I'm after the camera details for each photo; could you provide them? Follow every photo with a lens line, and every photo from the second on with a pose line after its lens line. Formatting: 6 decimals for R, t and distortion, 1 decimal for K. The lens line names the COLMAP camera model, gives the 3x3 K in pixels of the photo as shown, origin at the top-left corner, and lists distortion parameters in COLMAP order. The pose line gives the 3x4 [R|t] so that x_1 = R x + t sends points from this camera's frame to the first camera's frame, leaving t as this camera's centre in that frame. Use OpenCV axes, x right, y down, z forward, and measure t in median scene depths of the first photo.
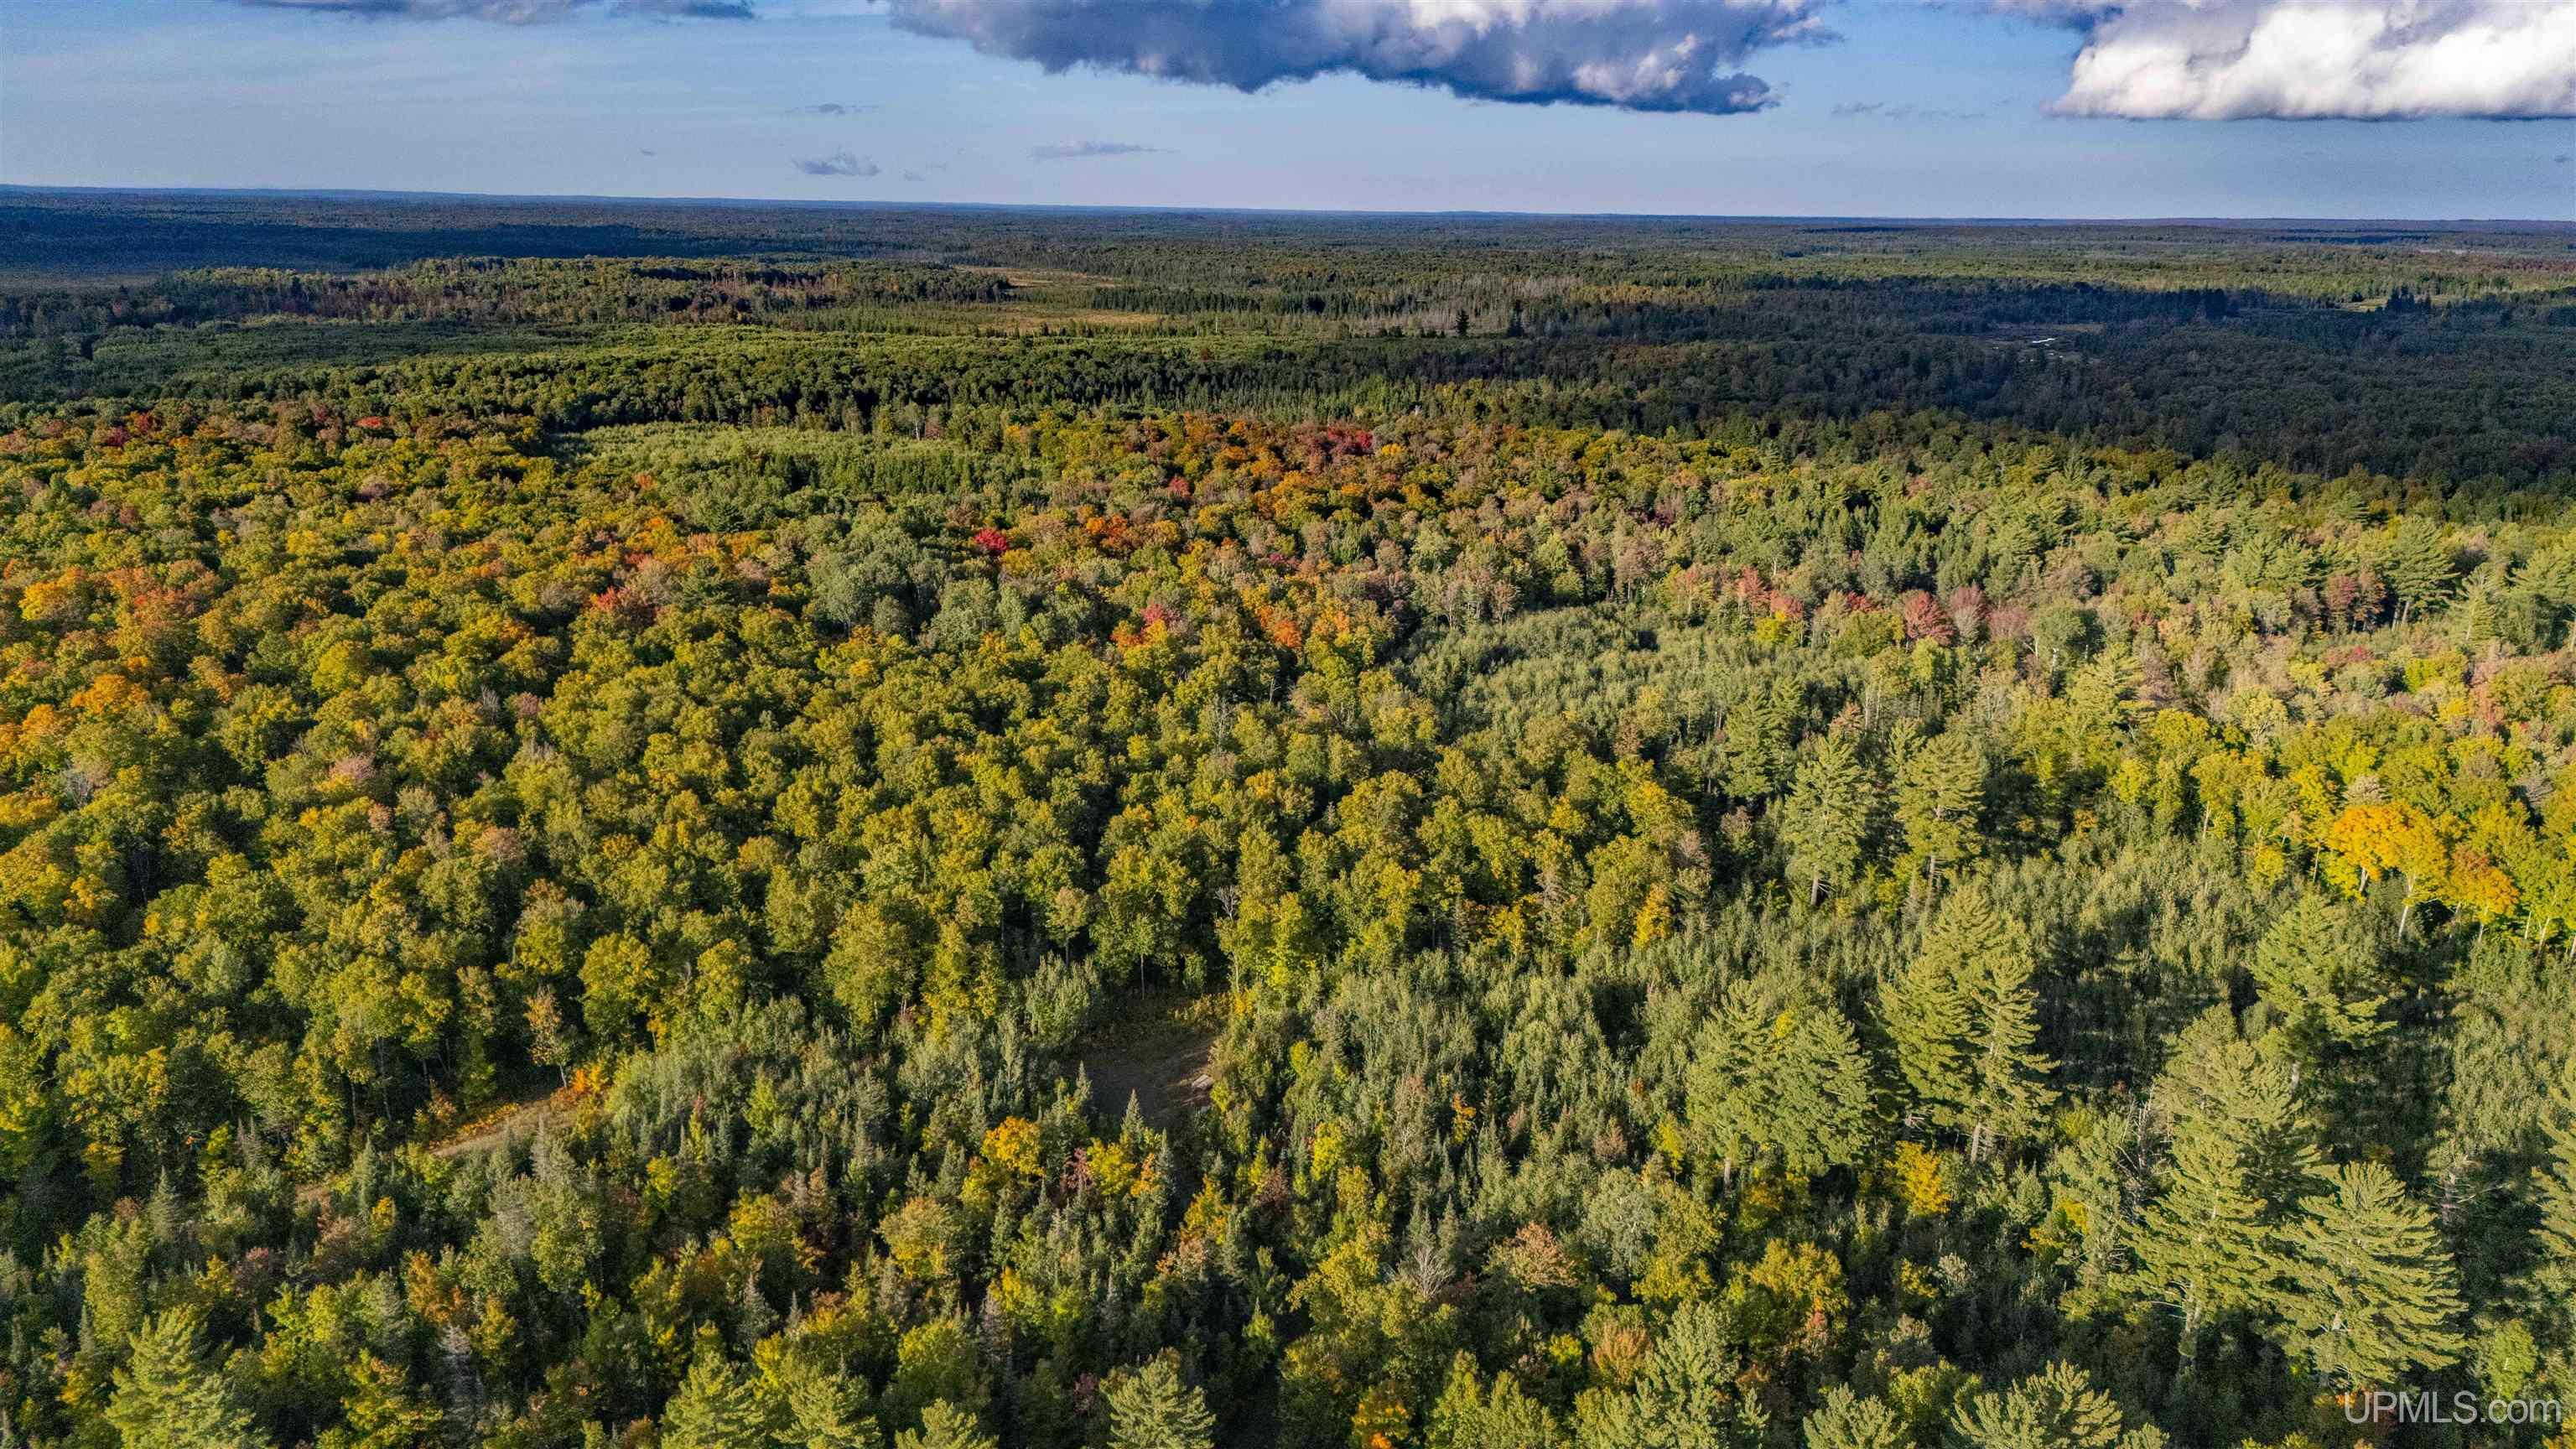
lens RADIAL K [[1889.4, 0, 1287.7], [0, 1889.4, 745.1], [0, 0, 1]] dist [0.072703, -0.076169]
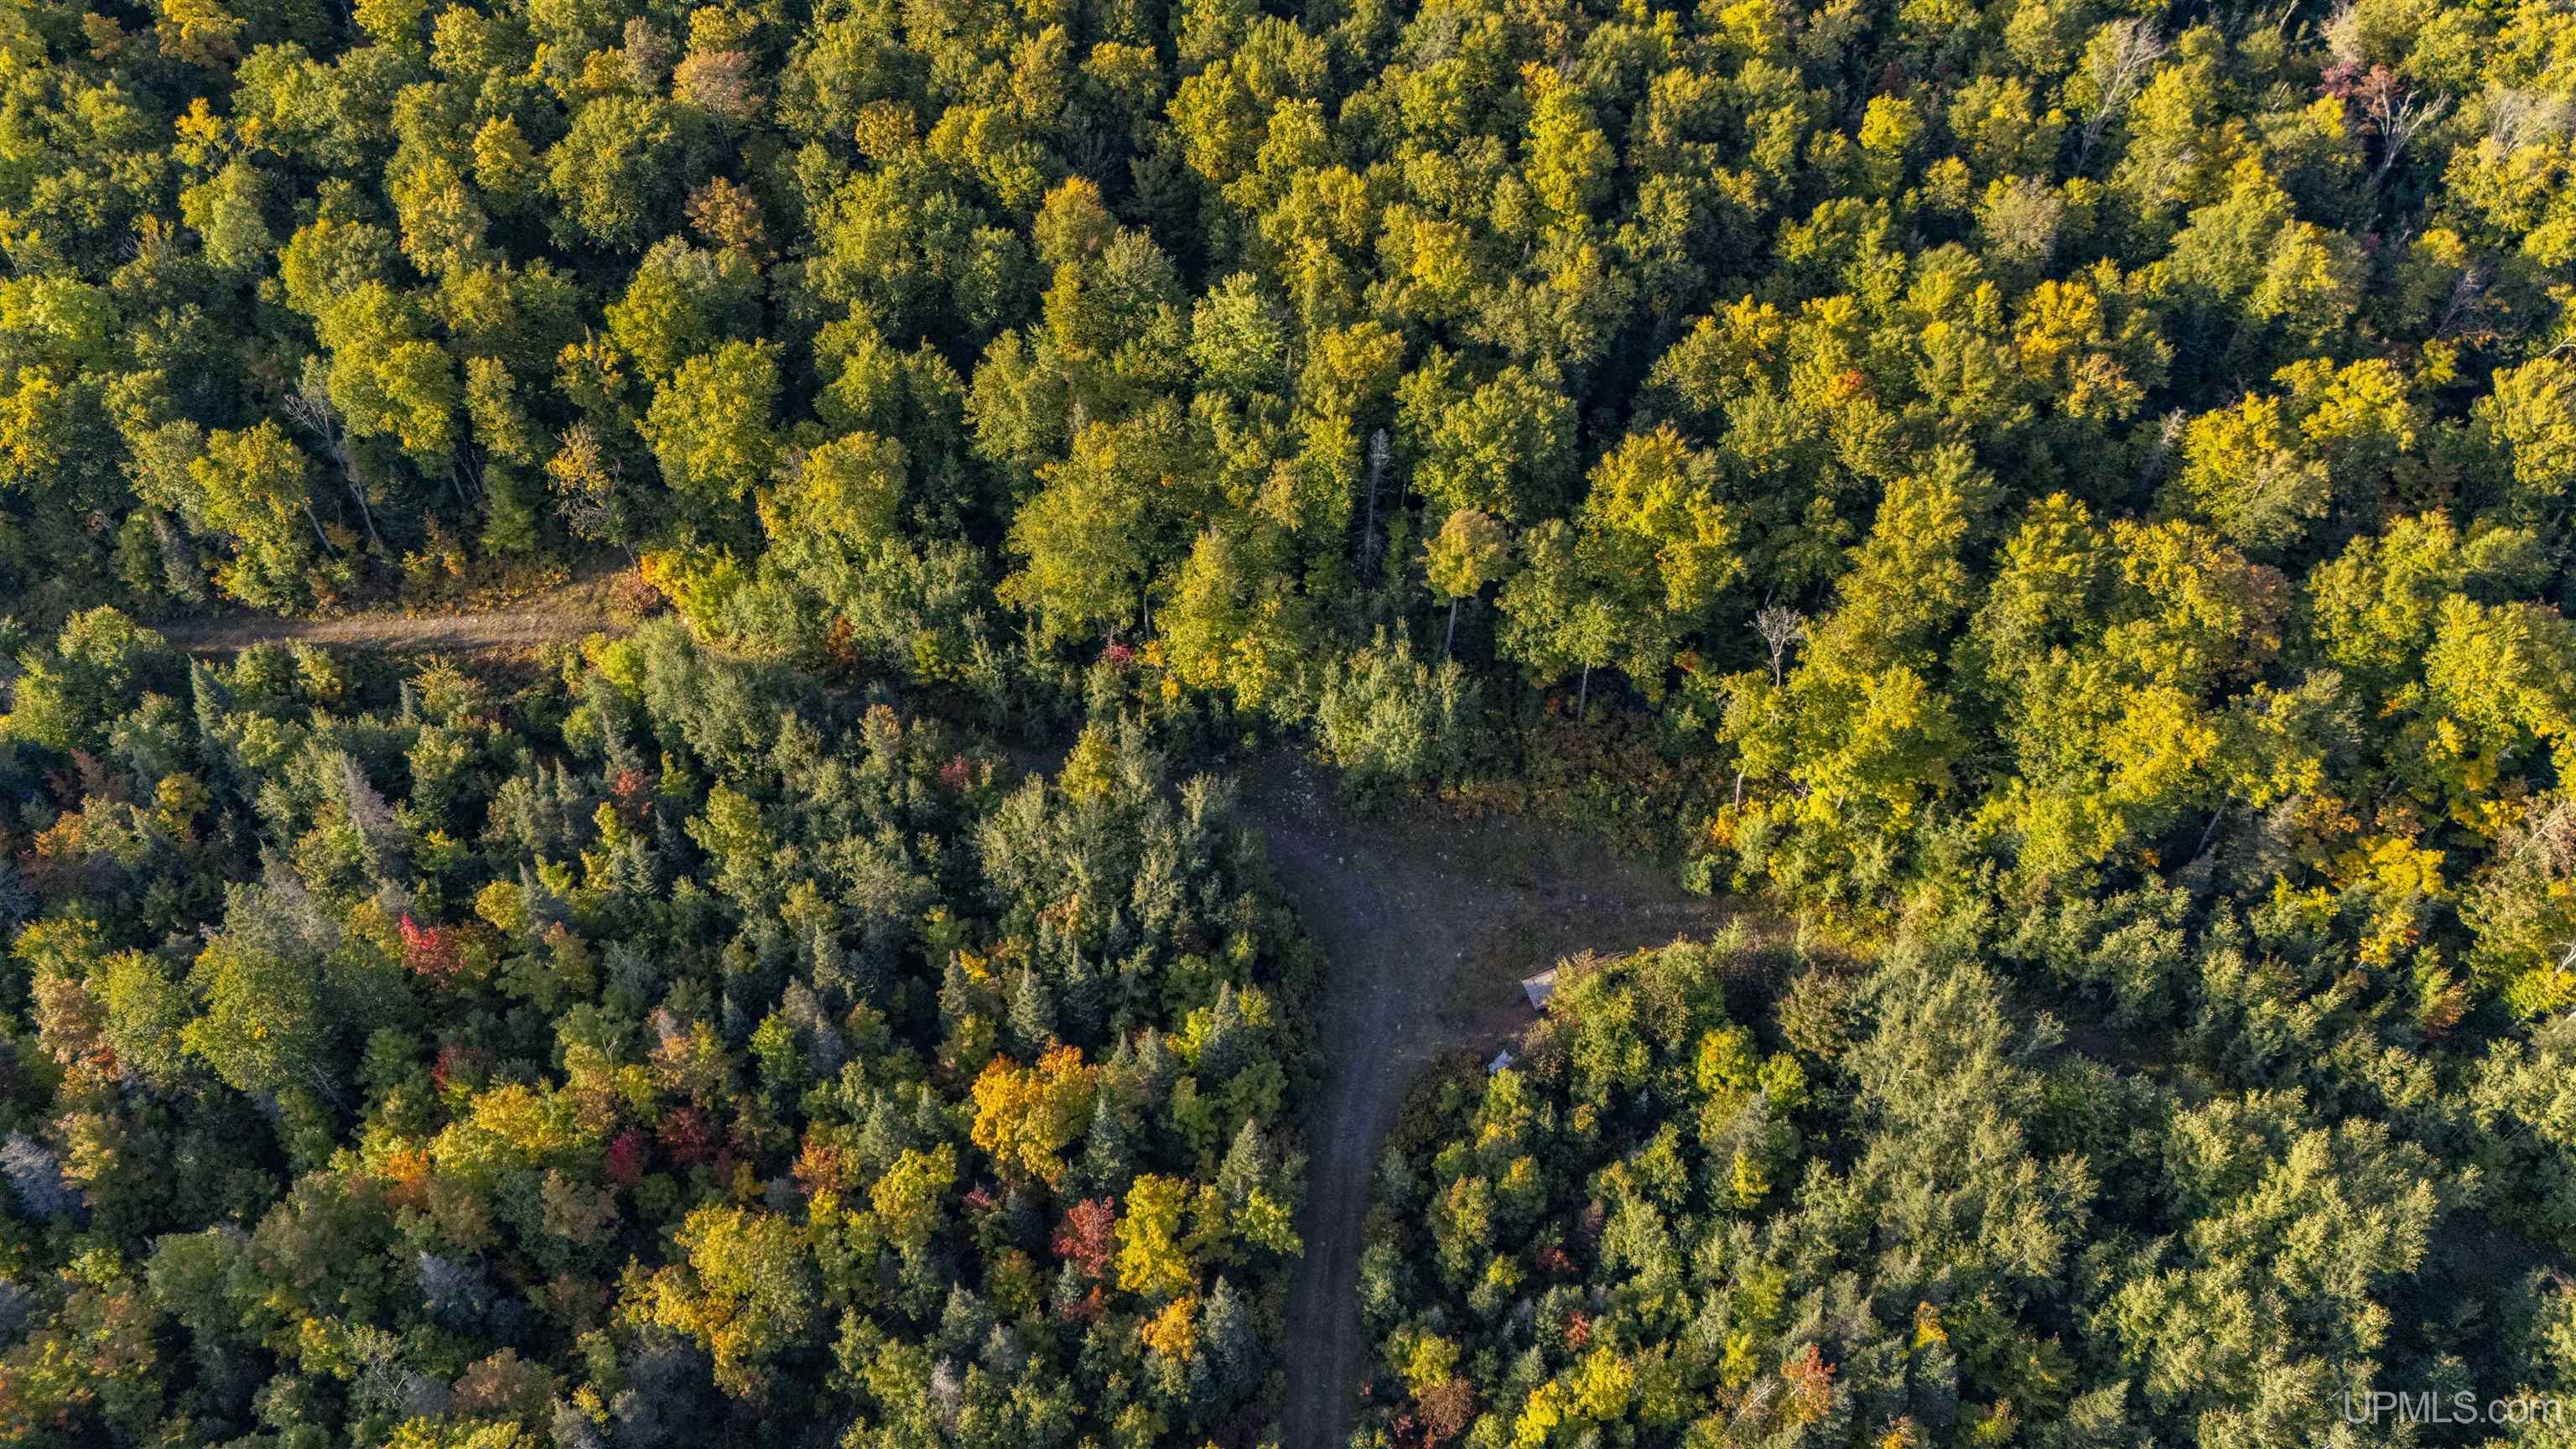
lens RADIAL K [[1889.4, 0, 1294.2], [0, 1889.4, 724.7], [0, 0, 1]] dist [0.072703, -0.076169]
pose [[0.822850, 0.427331, -0.374574, 0.063113], [-0.160823, 0.807336, 0.567755, -0.167943], [0.545026, -0.406937, 0.733041, 0.595704]]
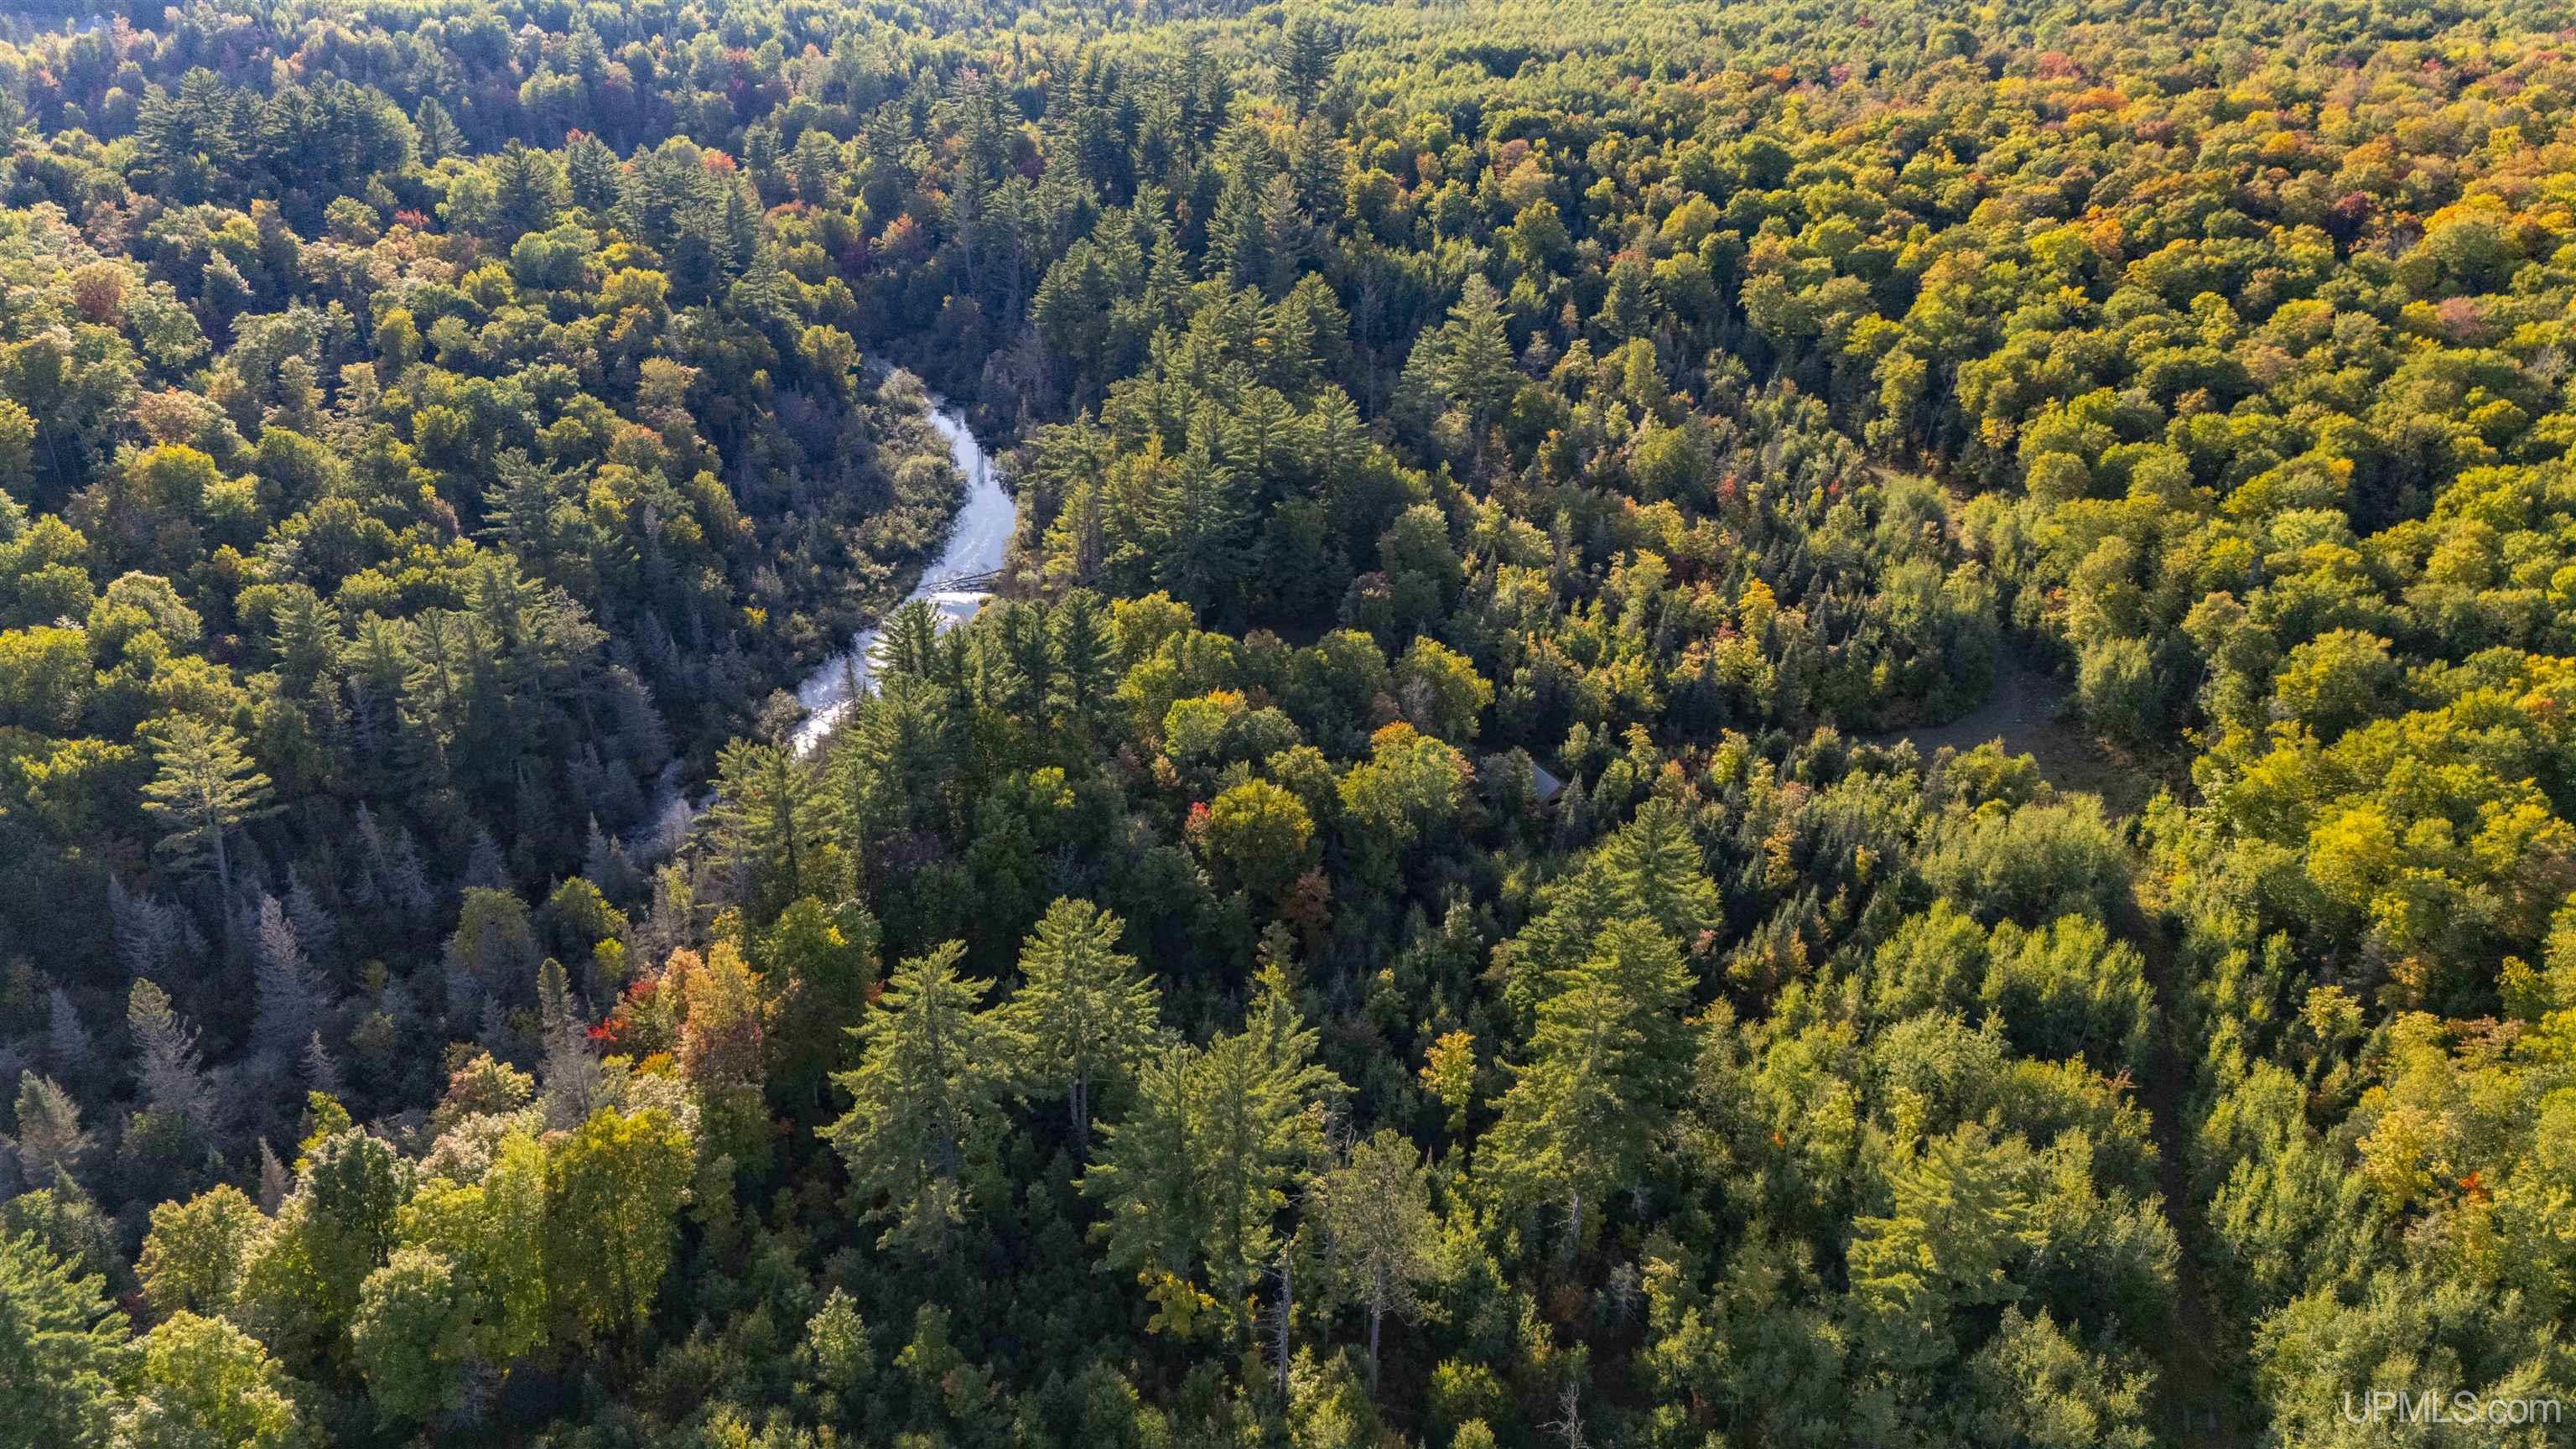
lens RADIAL K [[1889.4, 0, 1287.3], [0, 1889.4, 725.8], [0, 0, 1]] dist [0.072703, -0.076169]
pose [[-0.387905, 0.435114, -0.812530, 0.767812], [-0.271266, 0.788618, 0.551812, -0.234575], [0.880877, 0.434462, -0.187878, 0.852353]]
